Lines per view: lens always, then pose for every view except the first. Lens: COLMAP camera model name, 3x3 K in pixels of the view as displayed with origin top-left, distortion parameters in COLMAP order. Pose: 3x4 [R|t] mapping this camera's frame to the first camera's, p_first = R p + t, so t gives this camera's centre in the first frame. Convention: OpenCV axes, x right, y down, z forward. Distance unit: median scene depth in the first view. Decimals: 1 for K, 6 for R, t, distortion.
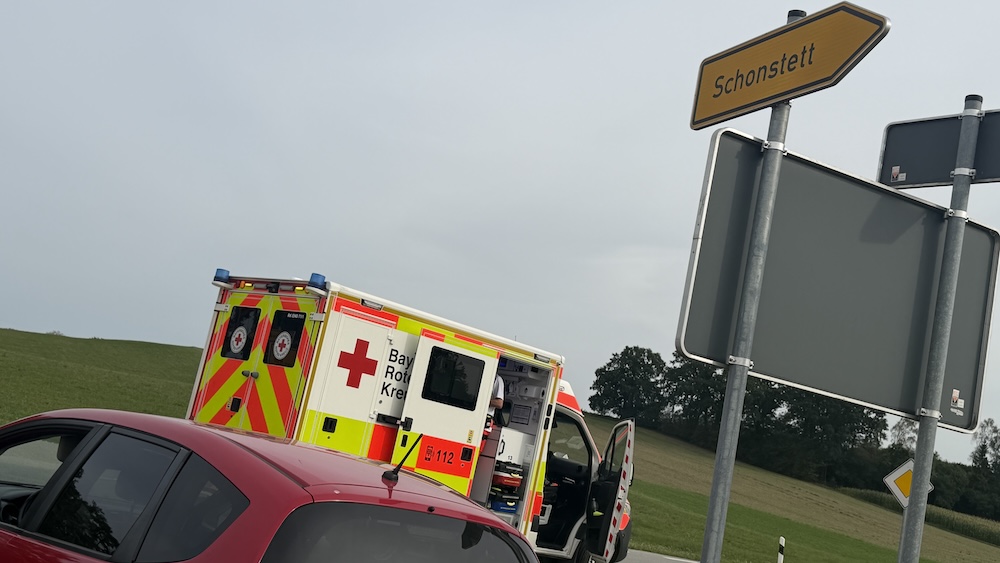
lens RADIAL K [[1146.4, 0, 508.1], [0, 1146.4, 279.0], [0, 0, 1]] dist [0.081814, 0.000000]
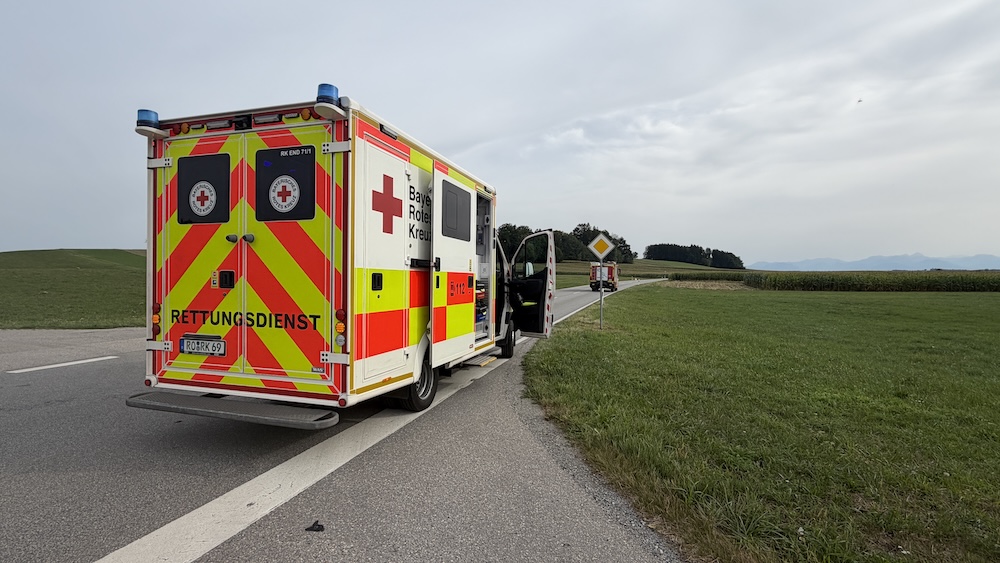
lens RADIAL K [[467.3, 0, 499.3], [0, 467.3, 285.7], [0, 0, 1]] dist [-0.000227, -0.000895]
pose [[0.871163, -0.204596, 0.446336, -0.218750], [0.099603, 0.963785, 0.247383, 0.052845], [-0.480785, -0.171054, 0.859992, 0.638913]]
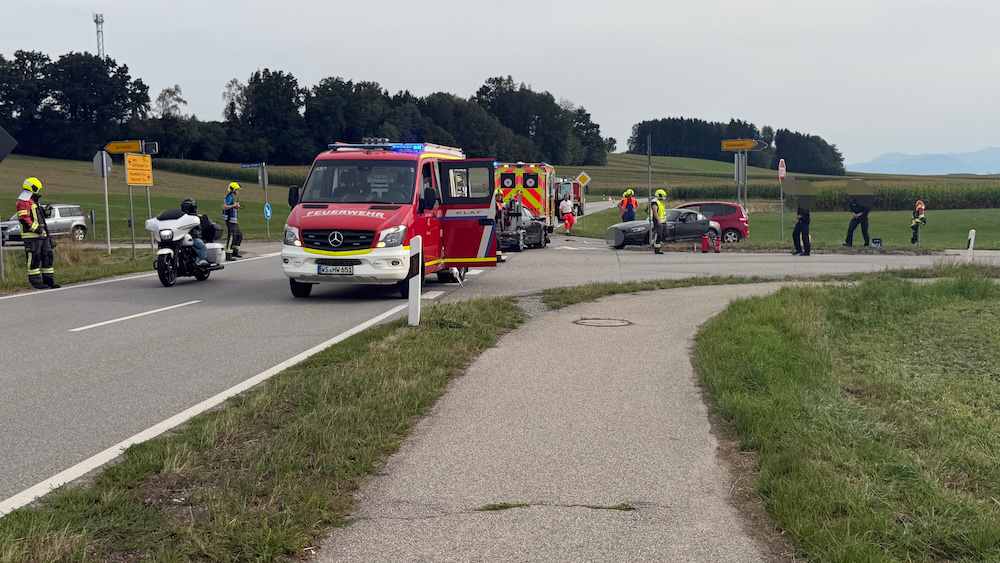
lens RADIAL K [[1146.4, 0, 489.9], [0, 1146.4, 286.9], [0, 0, 1]] dist [0.081814, 0.000000]
pose [[0.775149, -0.252894, 0.578954, -2.435385], [0.069355, 0.944913, 0.319891, -0.785603], [-0.627959, -0.207810, 0.749988, -1.680399]]
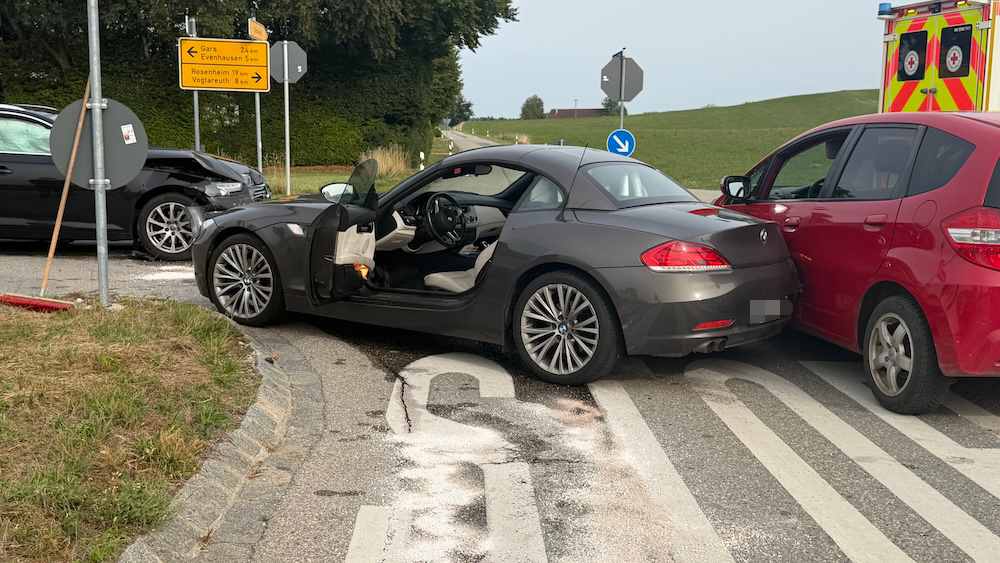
lens RADIAL K [[1146.4, 0, 502.1], [0, 1146.4, 282.7], [0, 0, 1]] dist [0.081814, 0.000000]
pose [[0.830731, -0.121251, -0.543308, 0.022667], [0.237759, 0.959774, 0.149344, -0.005545], [0.503345, -0.253242, 0.826143, -0.187537]]
